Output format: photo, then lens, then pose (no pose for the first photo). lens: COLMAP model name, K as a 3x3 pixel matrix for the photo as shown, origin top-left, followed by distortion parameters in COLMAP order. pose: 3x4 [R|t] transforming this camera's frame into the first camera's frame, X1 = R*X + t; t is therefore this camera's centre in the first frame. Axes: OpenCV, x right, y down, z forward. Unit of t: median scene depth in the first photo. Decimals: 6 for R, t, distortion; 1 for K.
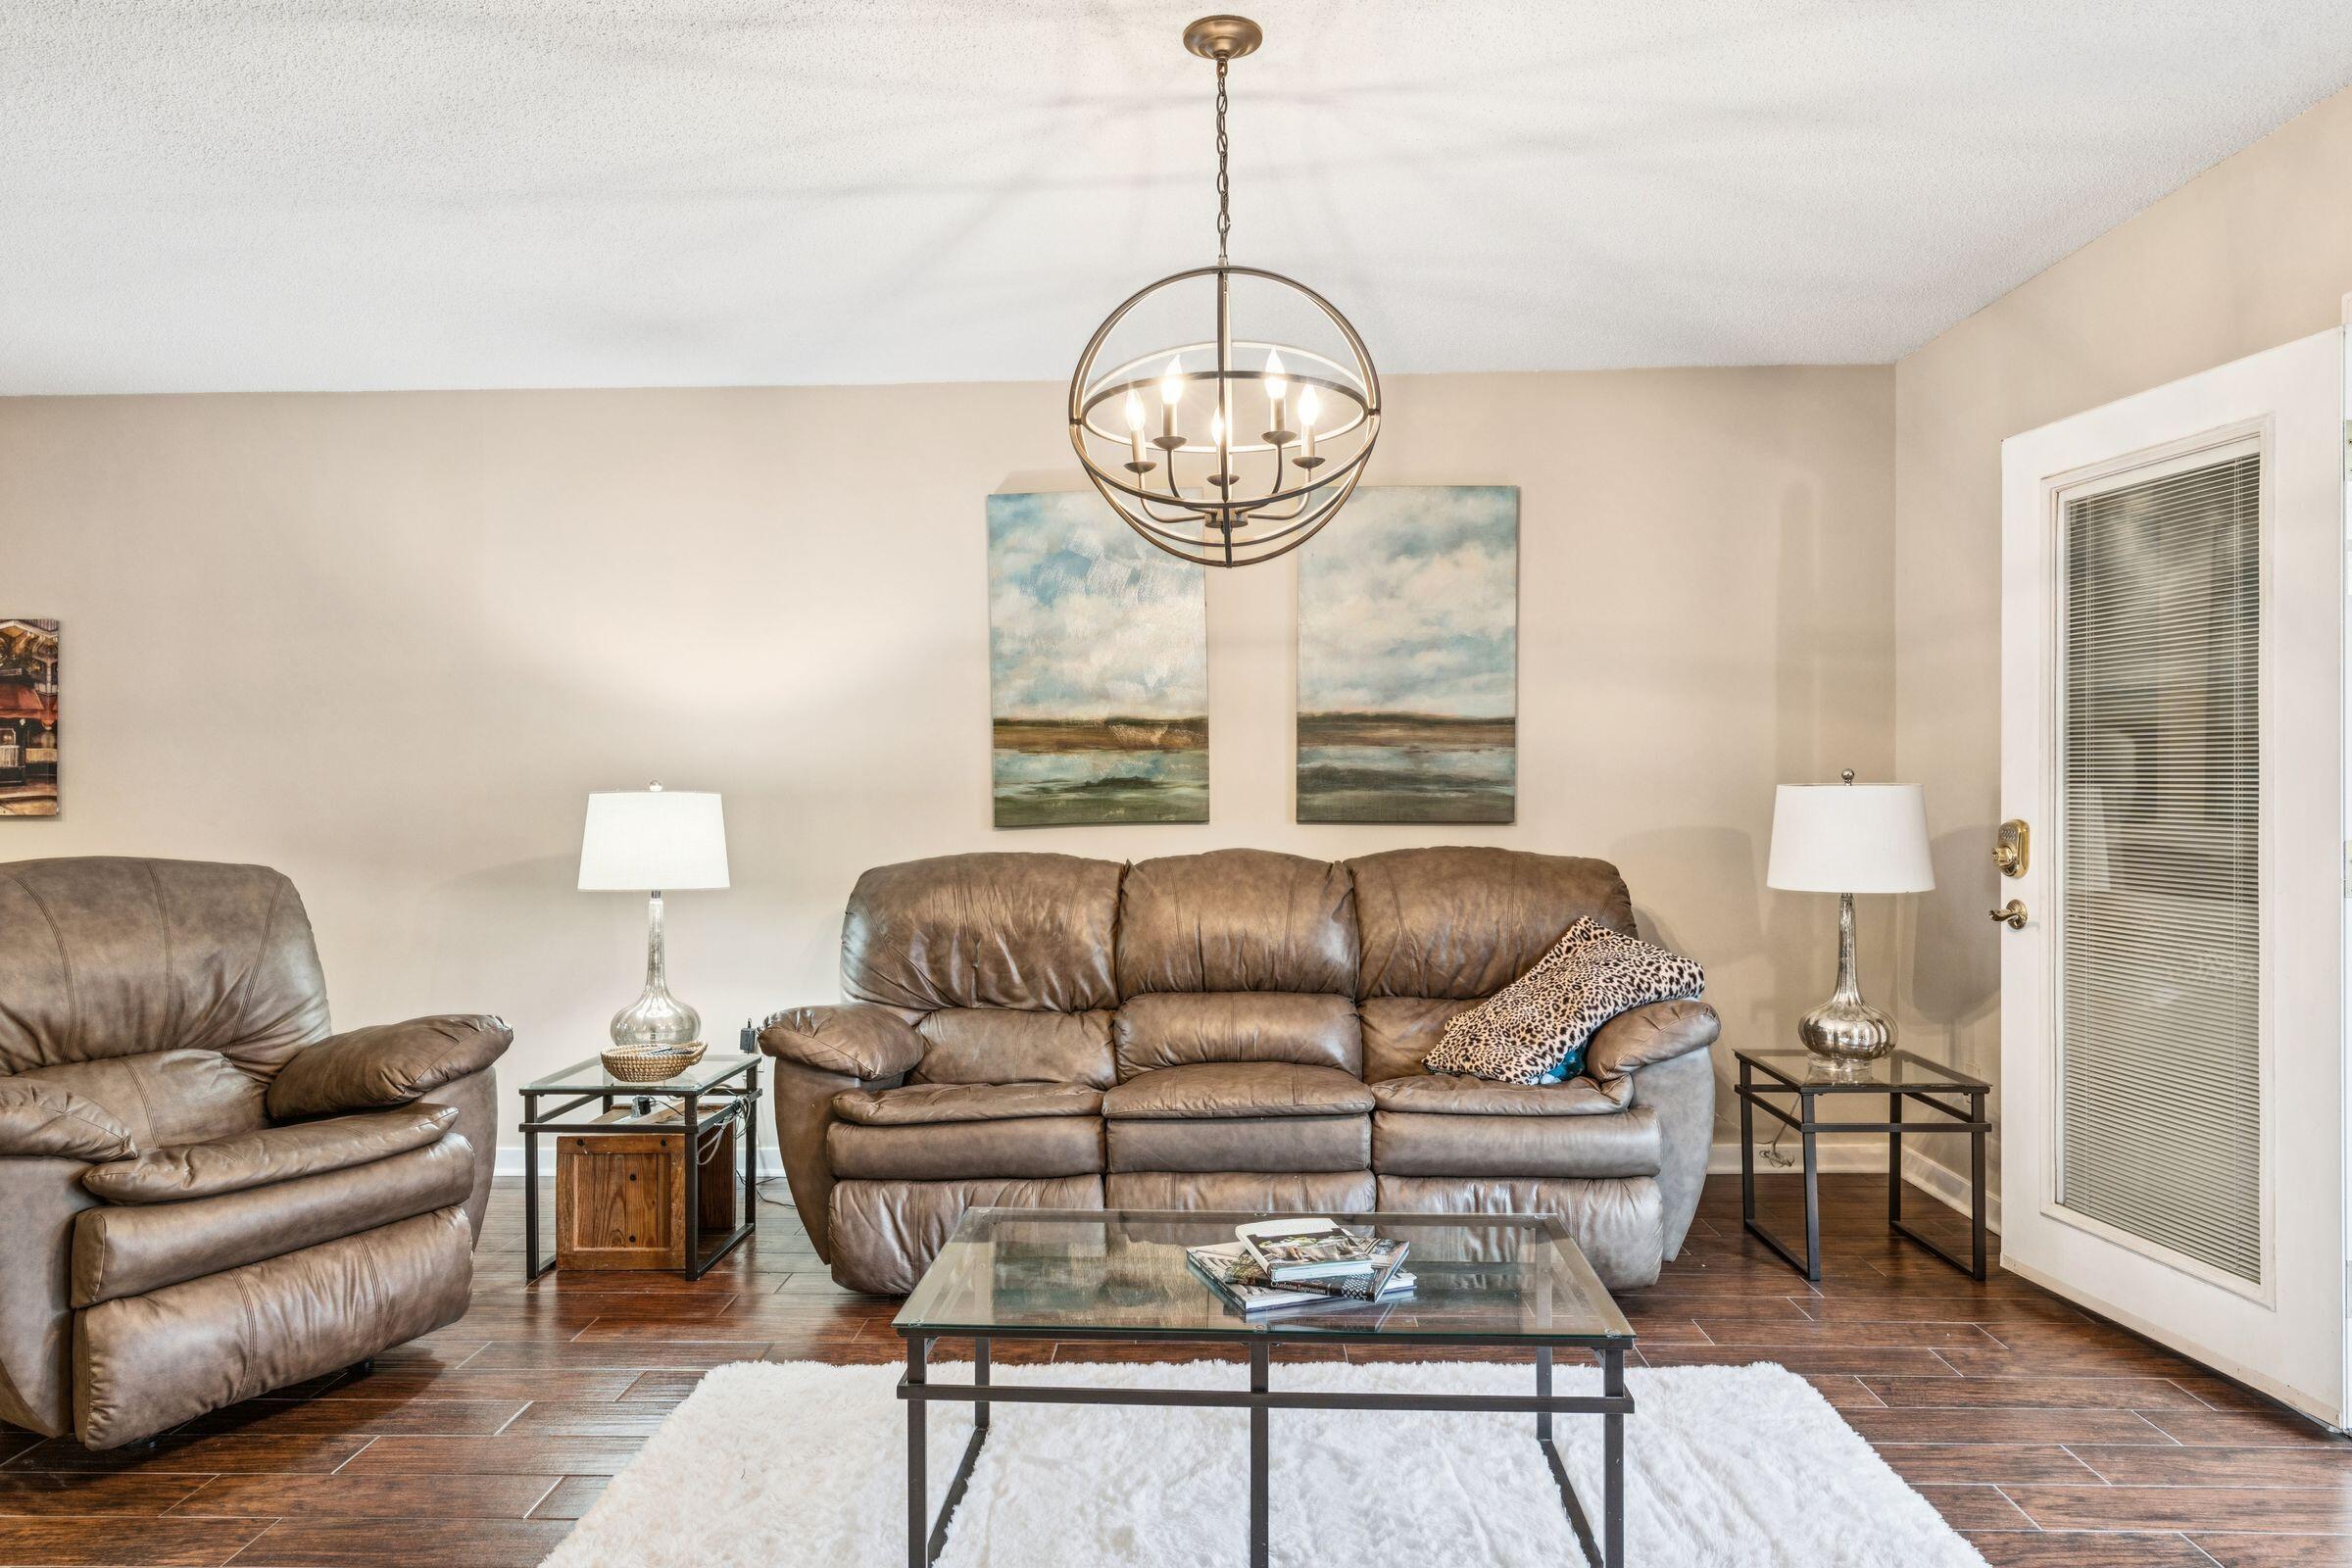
lens RADIAL K [[1423.2, 0, 1215.2], [0, 1423.2, 773.1], [0, 0, 1]] dist [-0.001798, 0.001030]
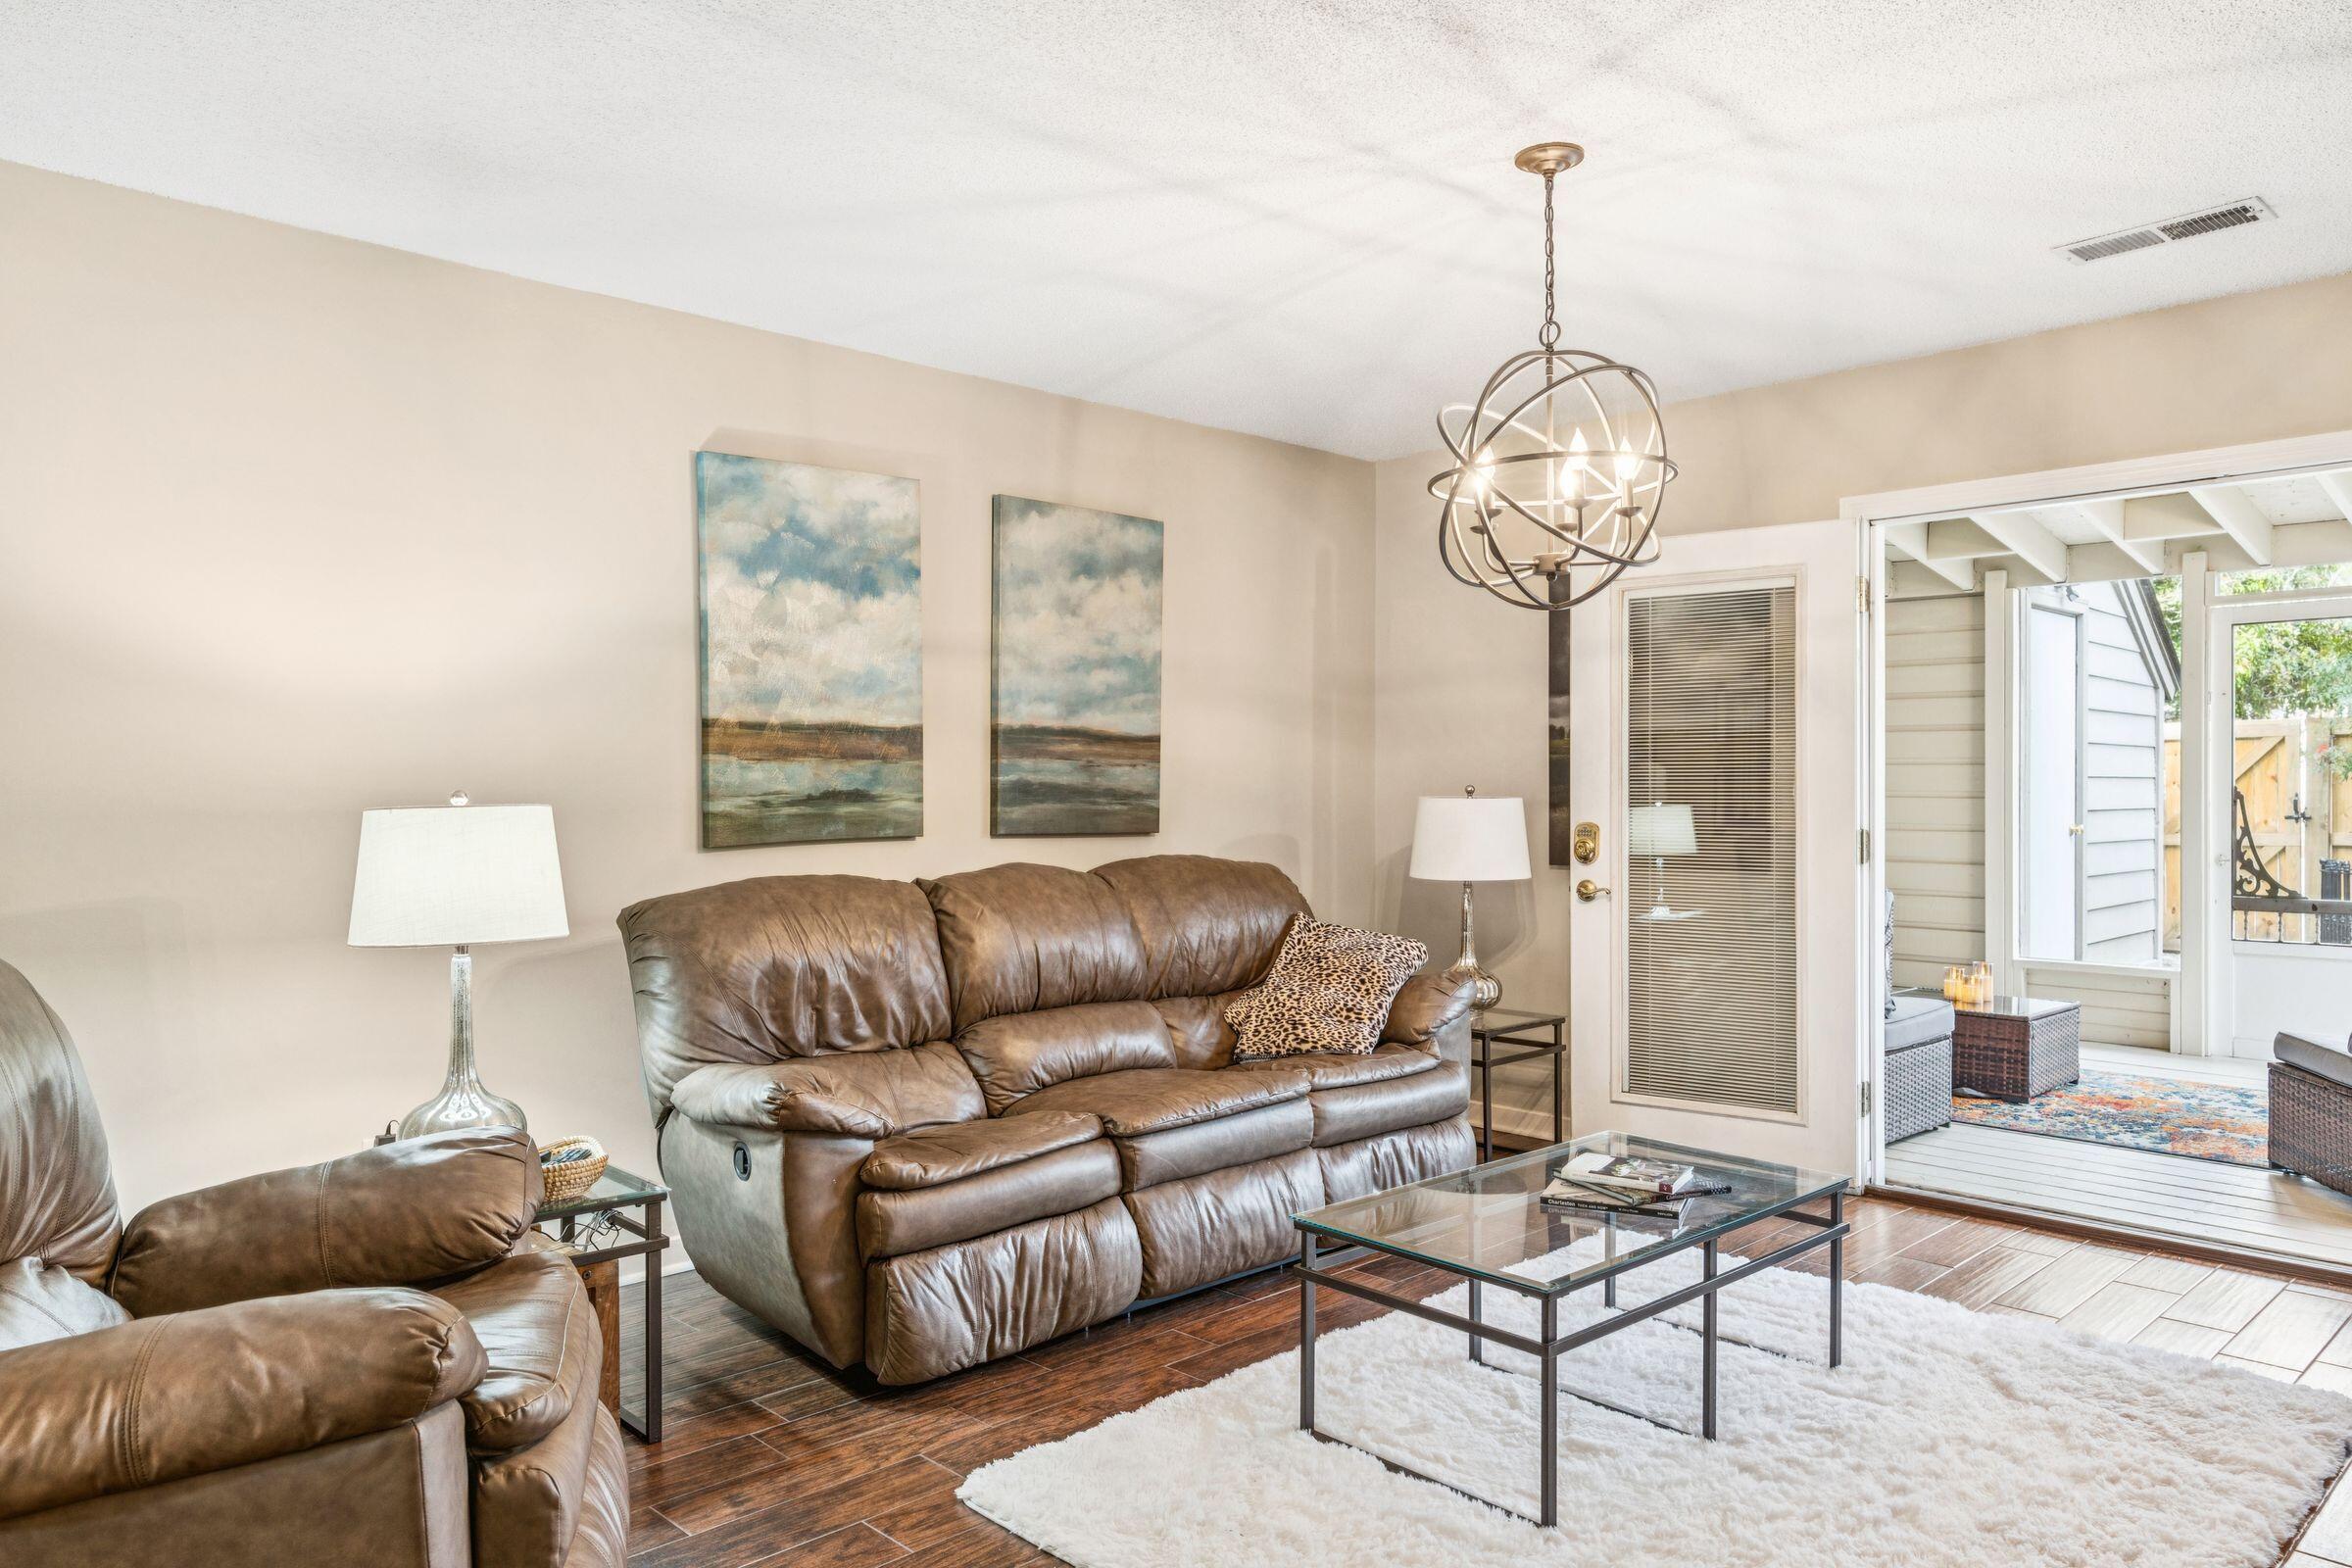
lens RADIAL K [[1498.5, 0, 1173.3], [0, 1498.5, 781.6], [0, 0, 1]] dist [0.006457, -0.001616]
pose [[0.719495, 0.008210, 0.694449, -0.645847], [-0.004893, 0.999965, -0.006752, 0.003861], [-0.694481, 0.001460, 0.719510, 0.196819]]
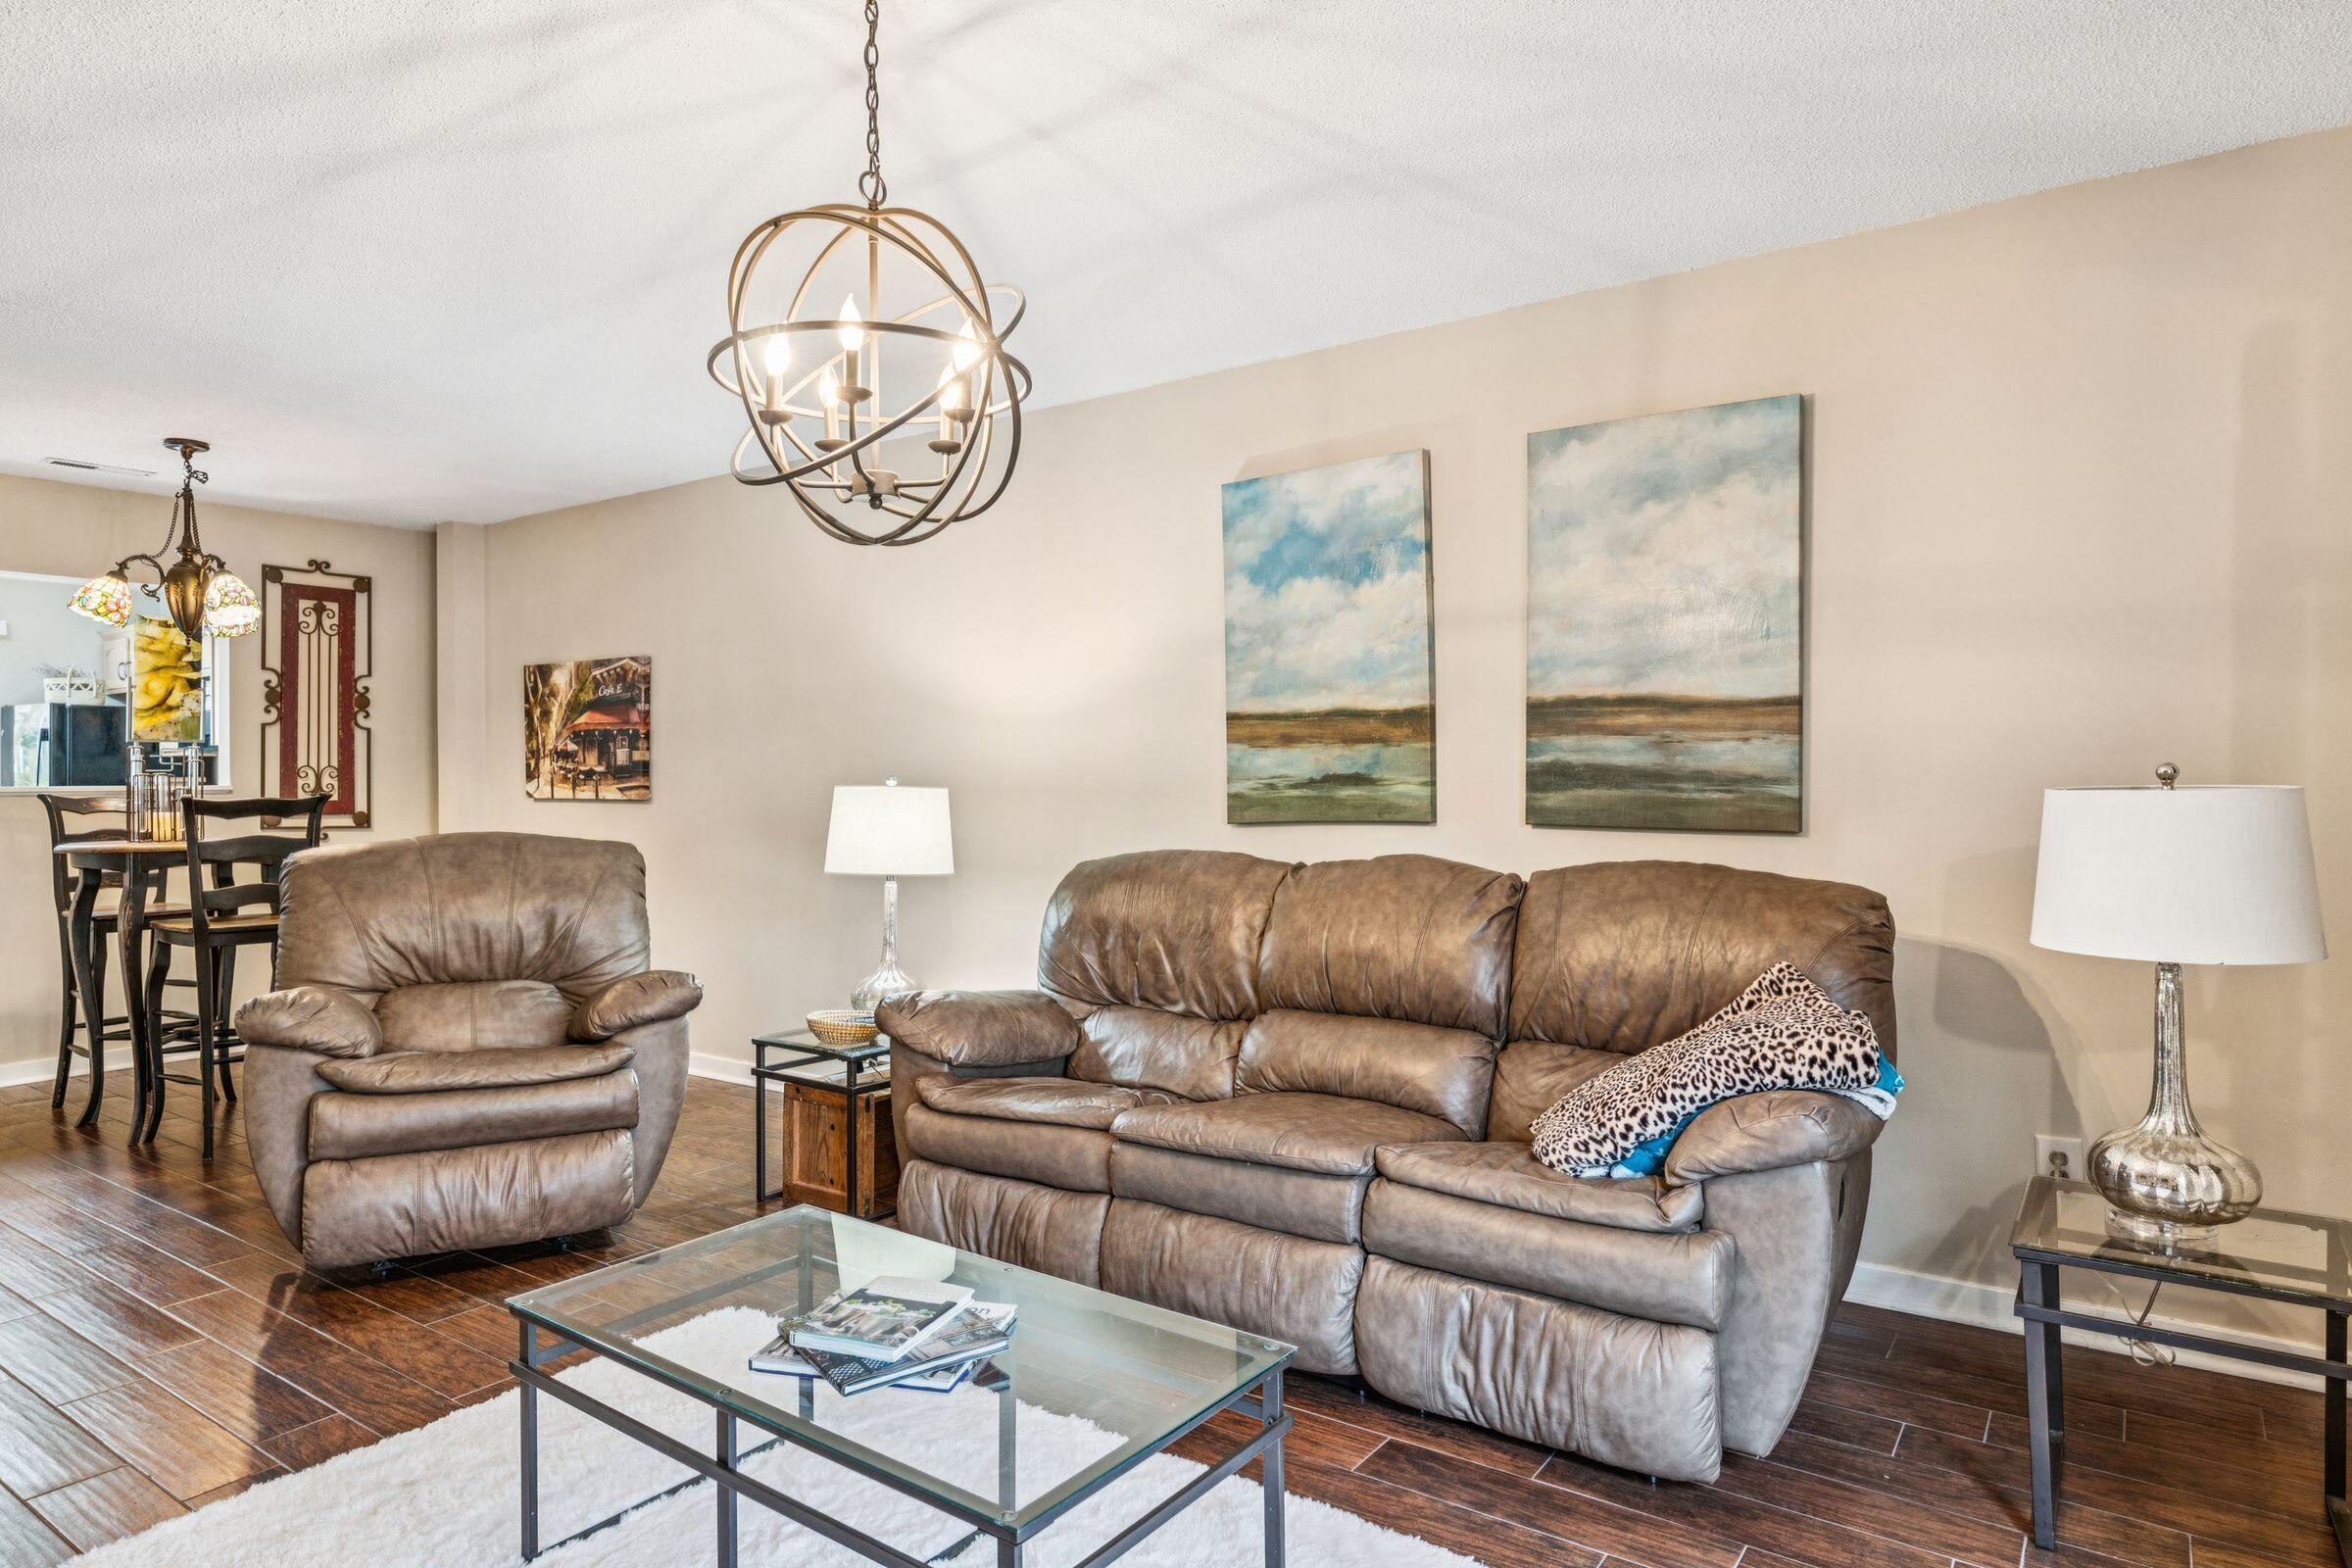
lens RADIAL K [[1367.8, 0, 1203.5], [0, 1367.8, 767.9], [0, 0, 1]] dist [-0.000837, -0.000368]
pose [[0.832043, -0.000683, -0.554710, 0.397898], [0.002233, 0.999995, 0.002117, -0.002783], [0.554706, -0.003000, 0.832041, 0.235338]]
